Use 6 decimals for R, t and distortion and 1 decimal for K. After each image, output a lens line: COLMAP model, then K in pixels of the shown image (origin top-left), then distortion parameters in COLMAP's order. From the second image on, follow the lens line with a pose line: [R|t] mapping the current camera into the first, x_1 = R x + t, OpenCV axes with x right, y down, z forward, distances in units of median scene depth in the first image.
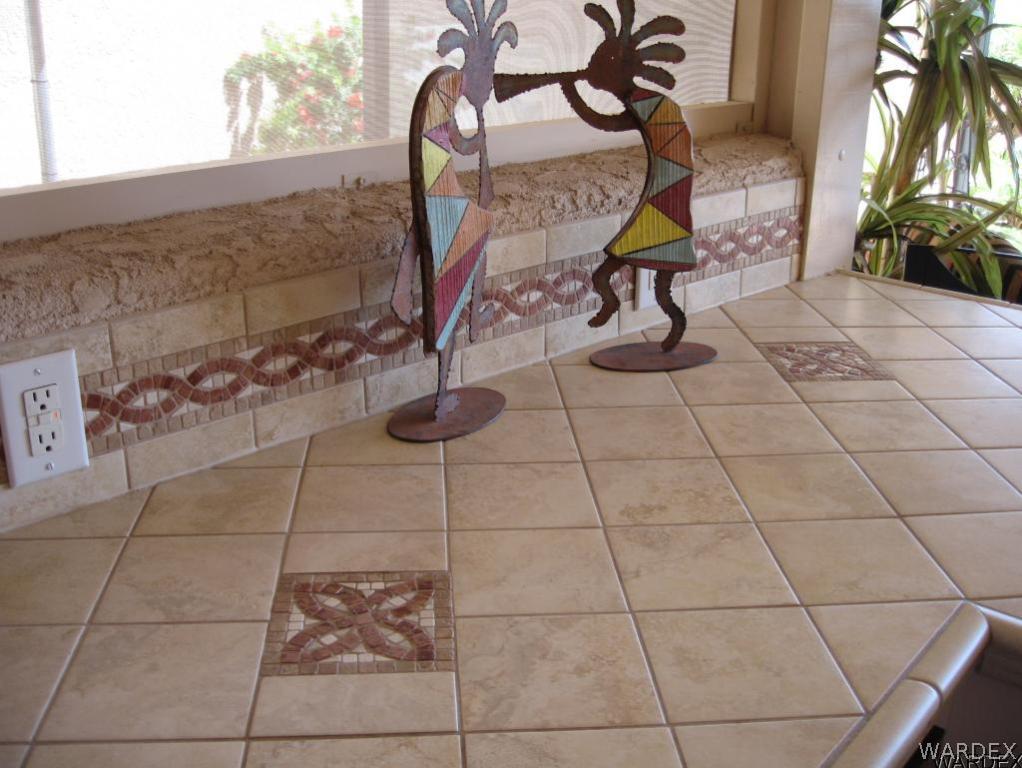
lens RADIAL K [[1108.3, 0, 518.5], [0, 1108.3, 378.4], [0, 0, 1]] dist [-0.109800, 0.000000]
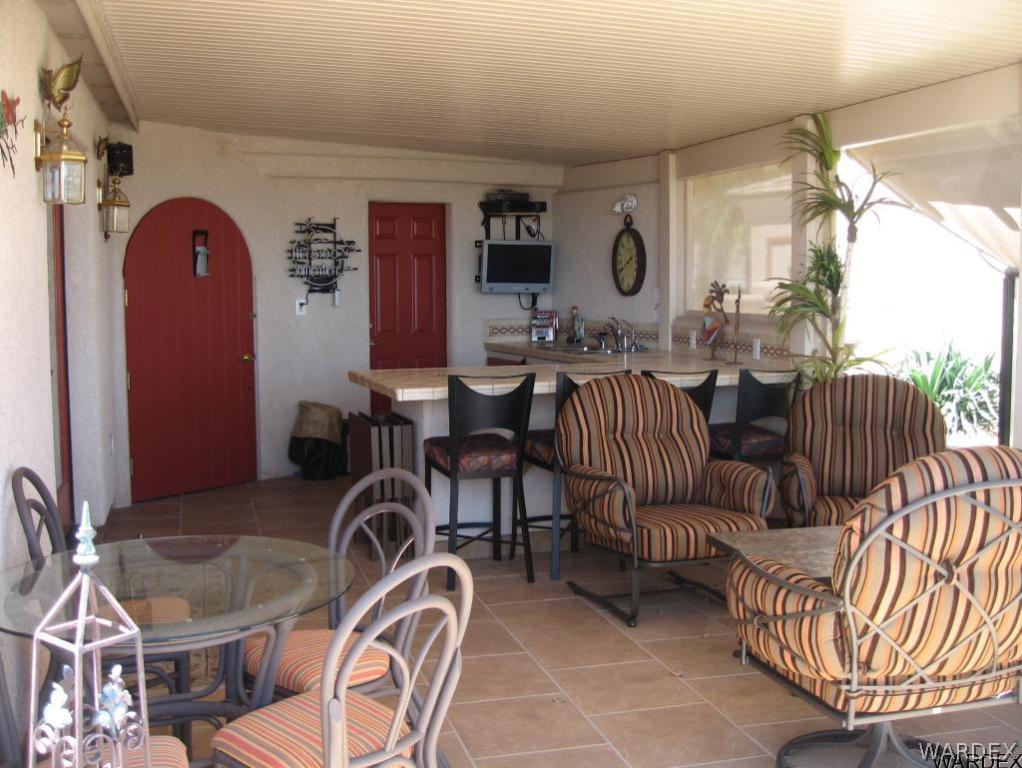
lens RADIAL K [[1108.3, 0, 511.1], [0, 1108.3, 385.7], [0, 0, 1]] dist [-0.109800, 0.000000]
pose [[-0.476234, 0.070819, -0.876462, 5.728304], [-0.313768, 0.917448, 0.244620, -0.956045], [0.821432, 0.391503, -0.414699, 2.774933]]
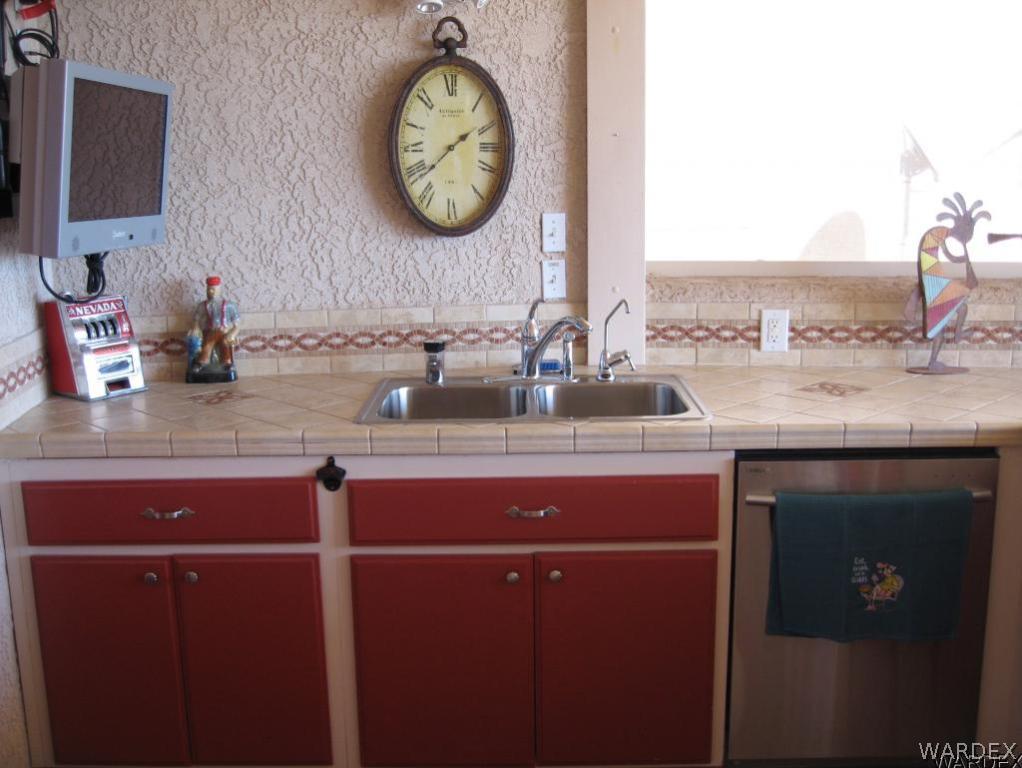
lens RADIAL K [[1108.3, 0, 509.8], [0, 1108.3, 382.4], [0, 0, 1]] dist [-0.109800, 0.000000]
pose [[0.625977, 0.123264, -0.770038, 1.316055], [-0.251236, 0.966660, -0.049496, 0.455893], [0.738264, 0.224445, 0.636075, -1.302654]]
